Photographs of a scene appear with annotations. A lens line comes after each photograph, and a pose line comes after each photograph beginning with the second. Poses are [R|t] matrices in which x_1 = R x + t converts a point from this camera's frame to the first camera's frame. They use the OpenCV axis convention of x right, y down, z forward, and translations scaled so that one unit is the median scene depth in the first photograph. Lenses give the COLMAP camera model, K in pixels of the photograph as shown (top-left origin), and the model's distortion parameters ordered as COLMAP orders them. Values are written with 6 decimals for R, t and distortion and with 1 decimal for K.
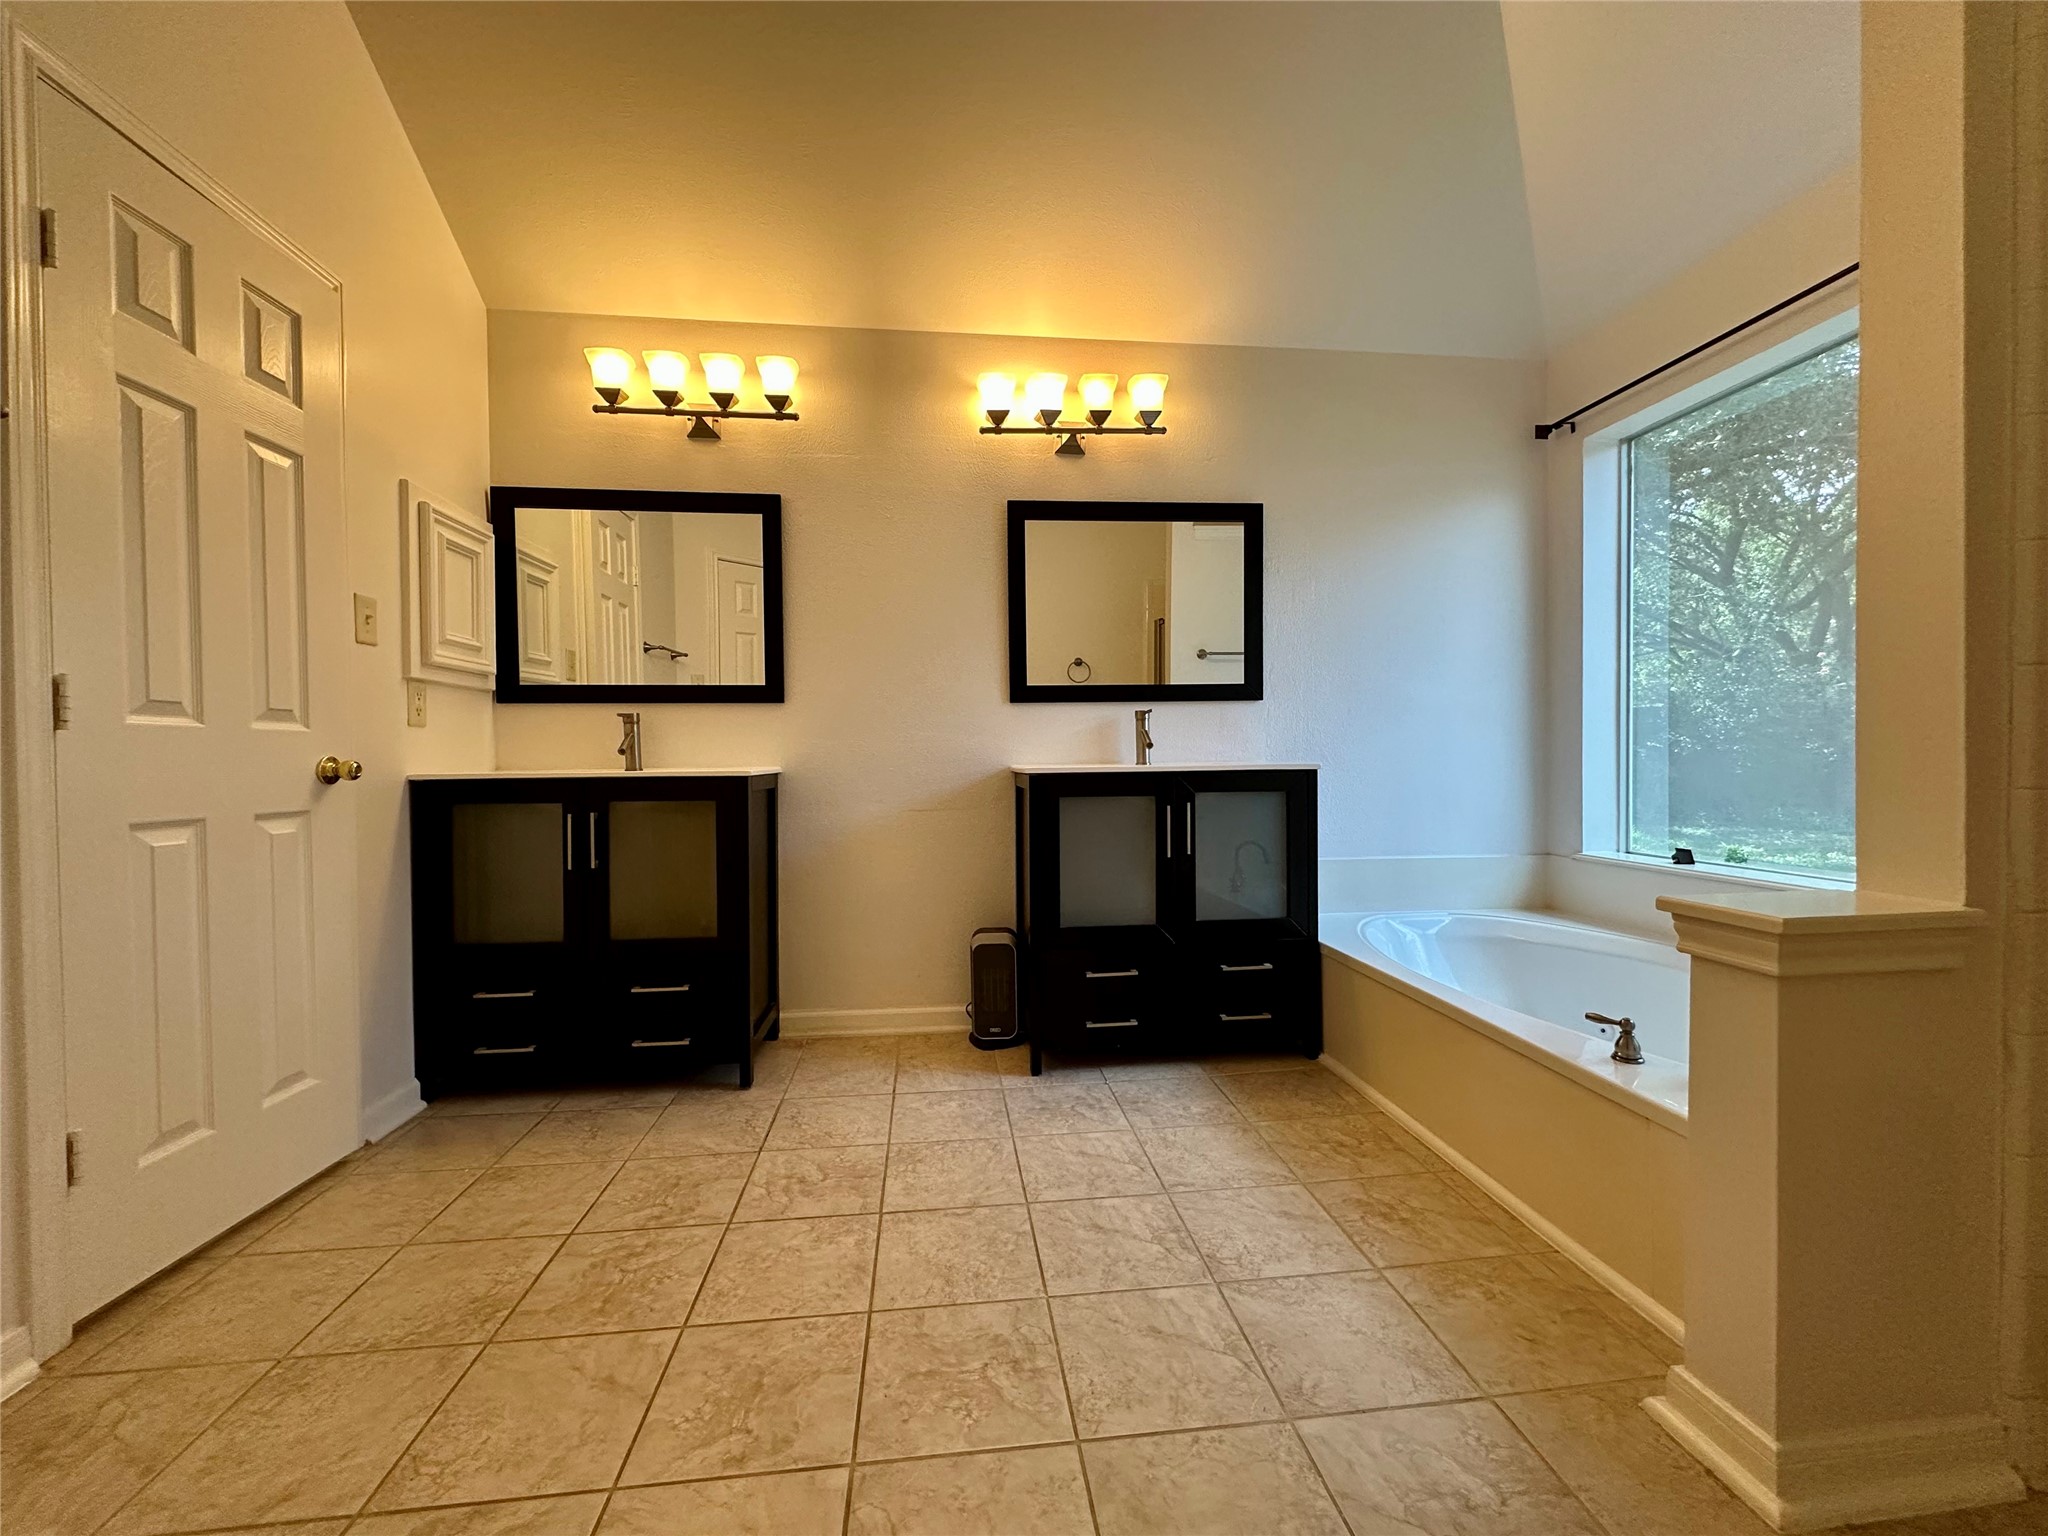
lens RADIAL K [[818.6, 0, 1023.4], [0, 818.6, 771.3], [0, 0, 1]] dist [-0.001045, 0.000348]
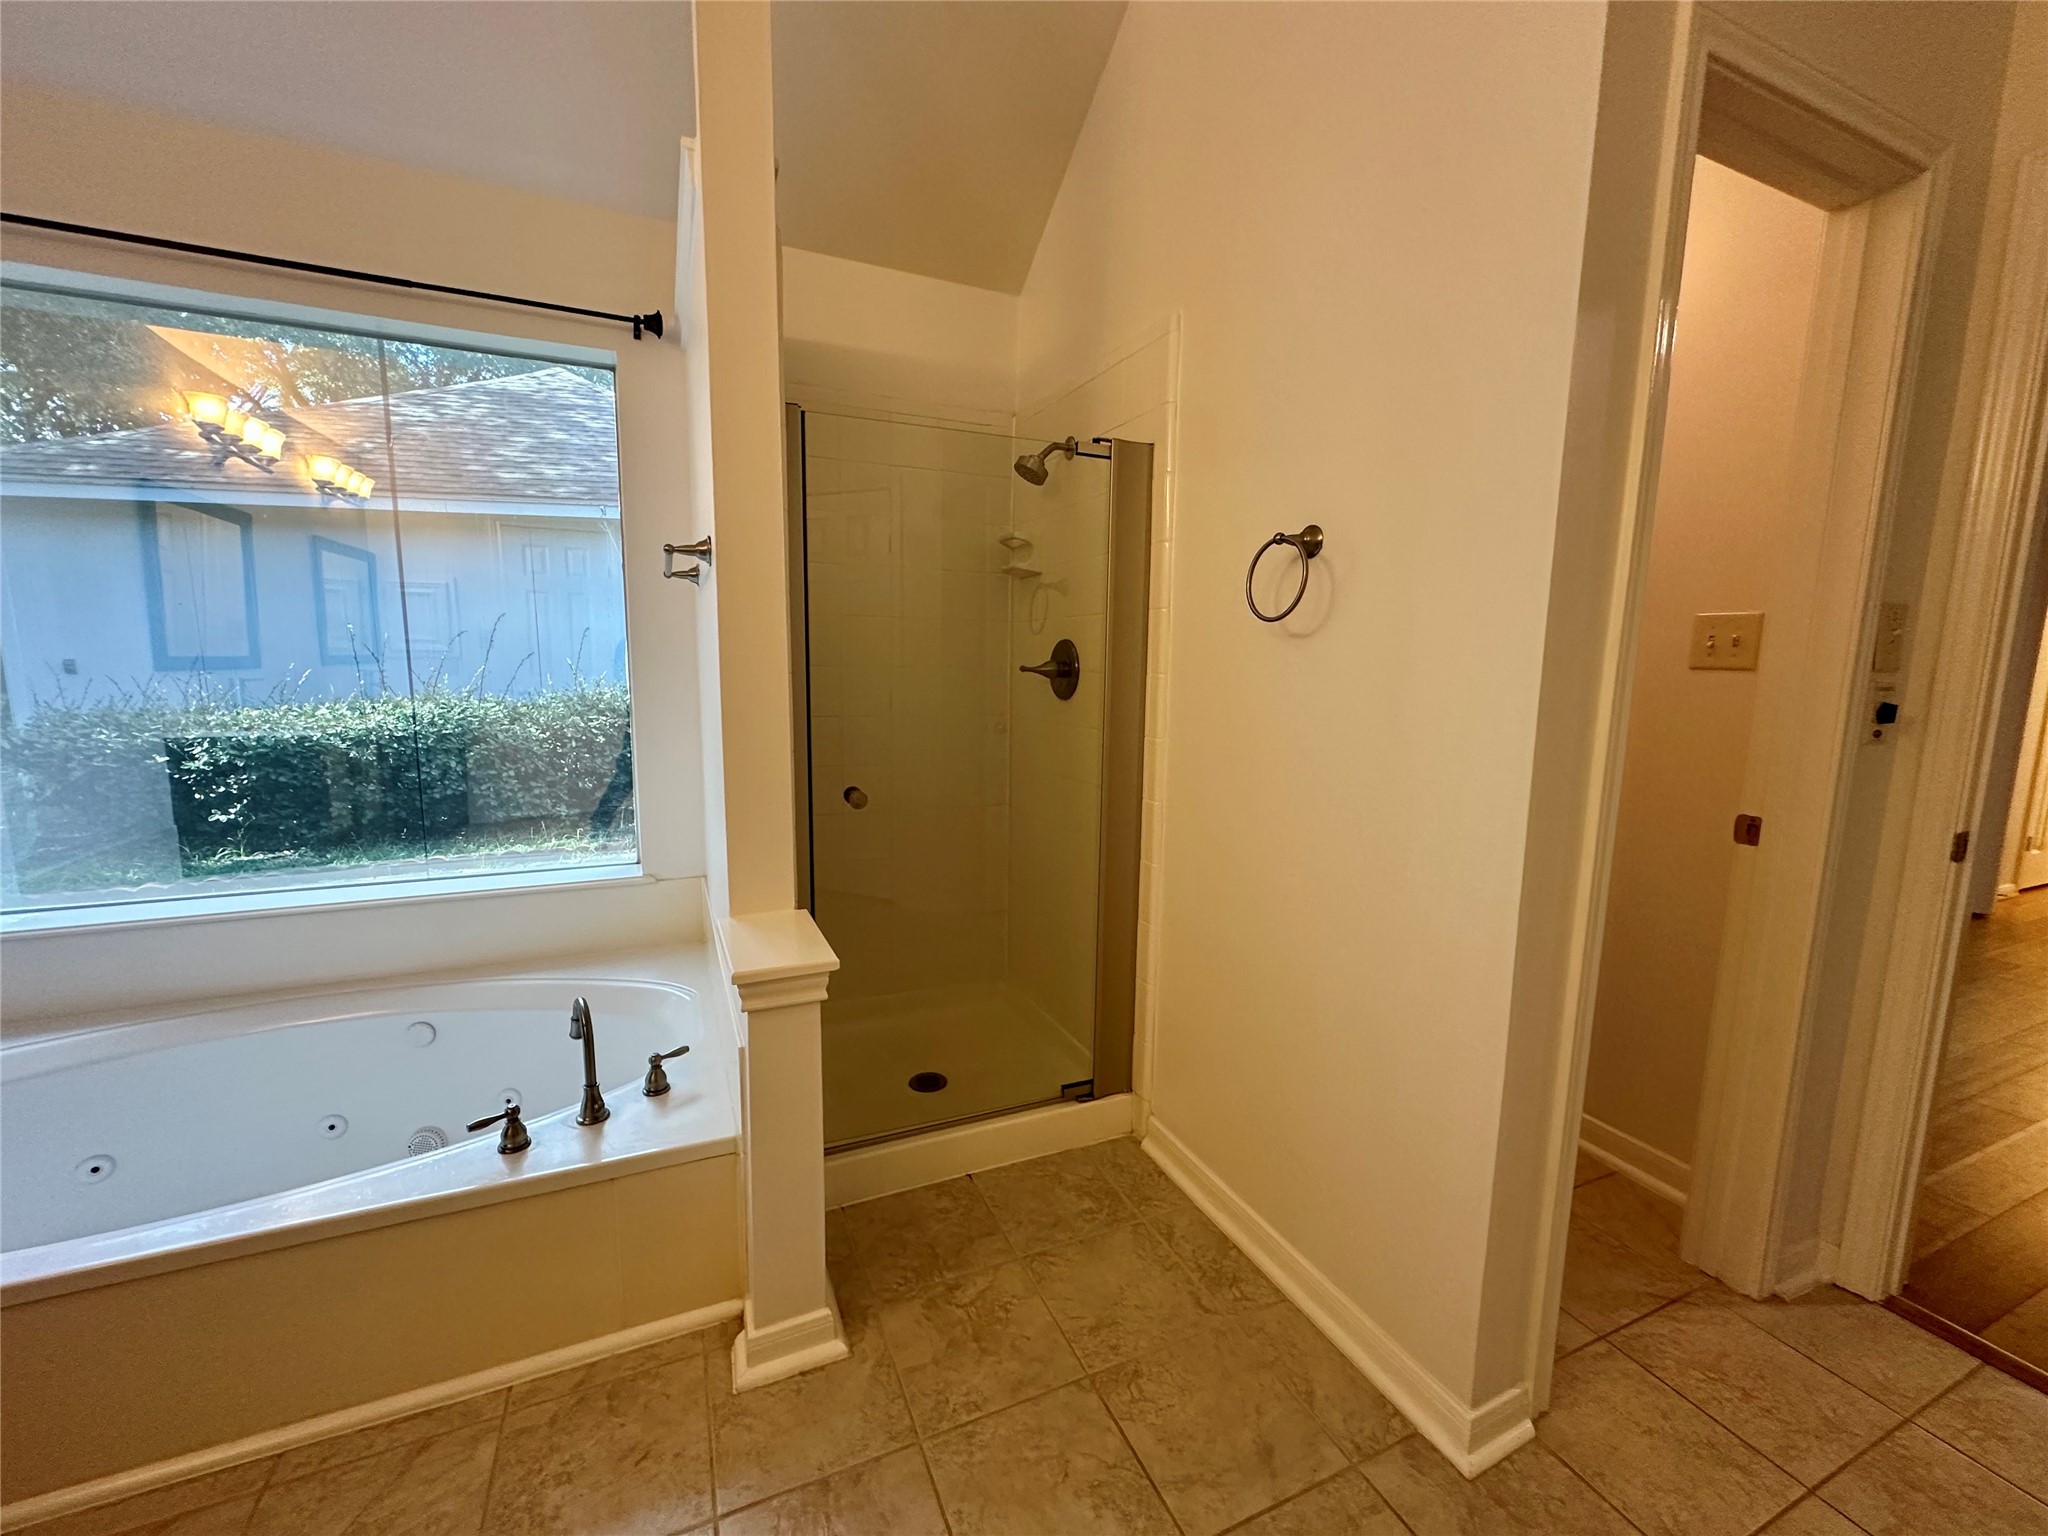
lens RADIAL K [[818.6, 0, 1023.4], [0, 818.6, 771.3], [0, 0, 1]] dist [-0.001045, 0.000348]
pose [[-0.299289, -0.126778, 0.945703, -0.263478], [0.003392, 0.990986, 0.133922, -0.191066], [-0.954157, 0.043290, -0.296161, 0.649345]]
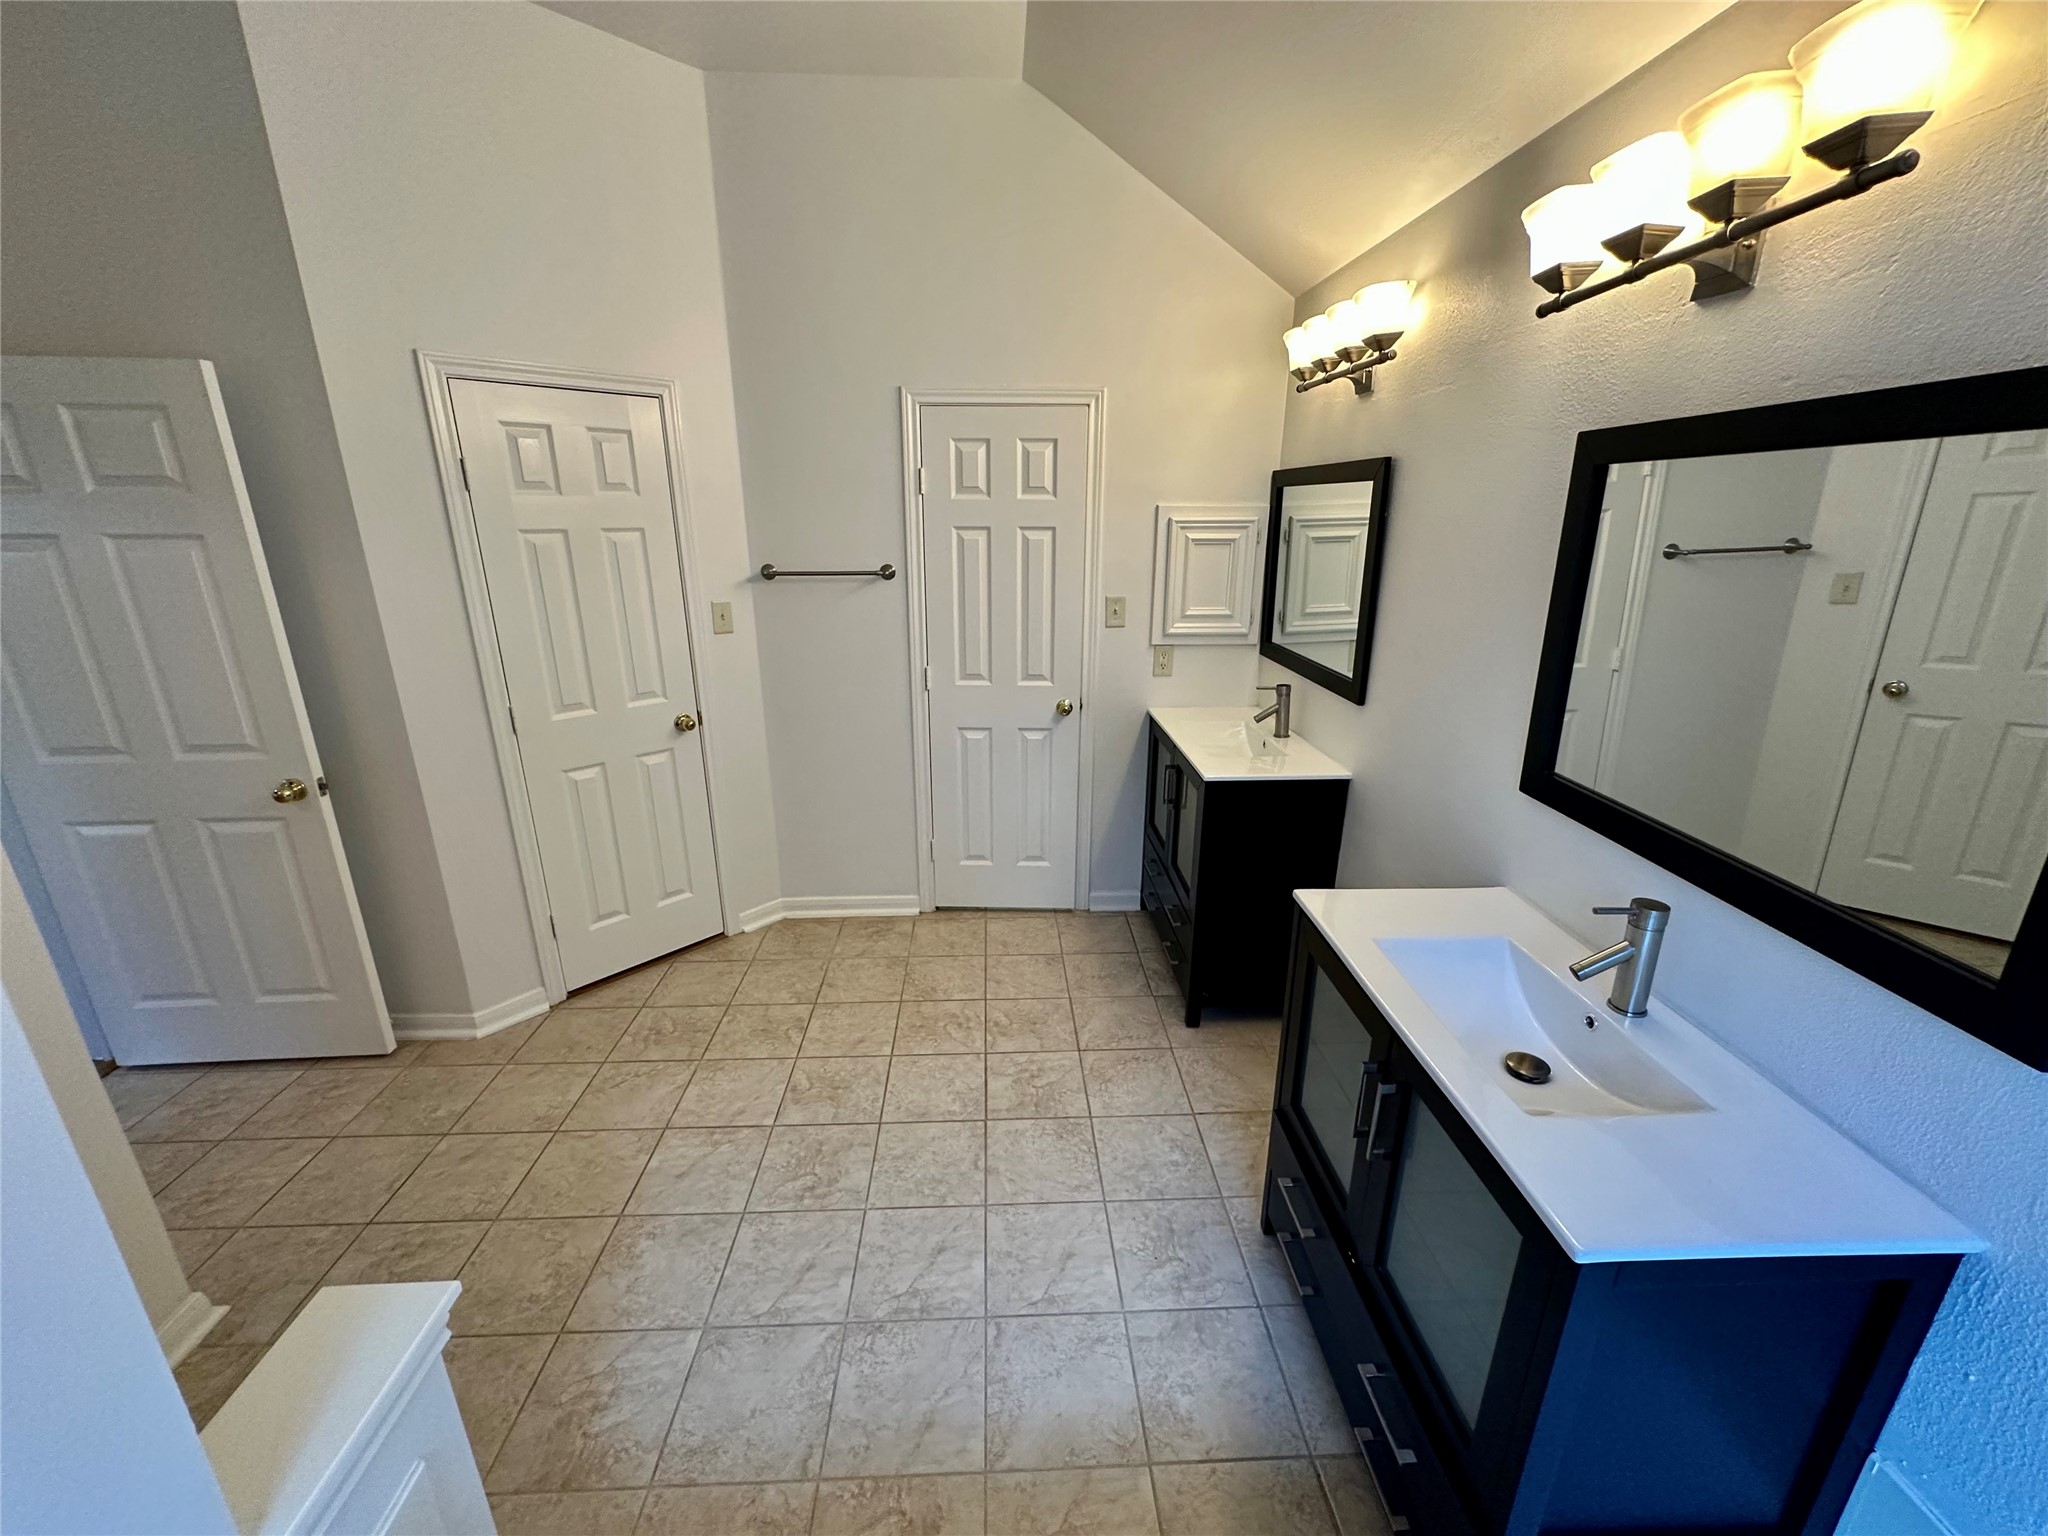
lens RADIAL K [[818.6, 0, 1023.4], [0, 818.6, 771.3], [0, 0, 1]] dist [-0.001045, 0.000348]
pose [[-0.068498, 0.314110, -0.946912, 0.985337], [-0.018875, 0.948564, 0.316023, -0.481892], [0.997473, 0.039520, -0.059046, 1.153102]]
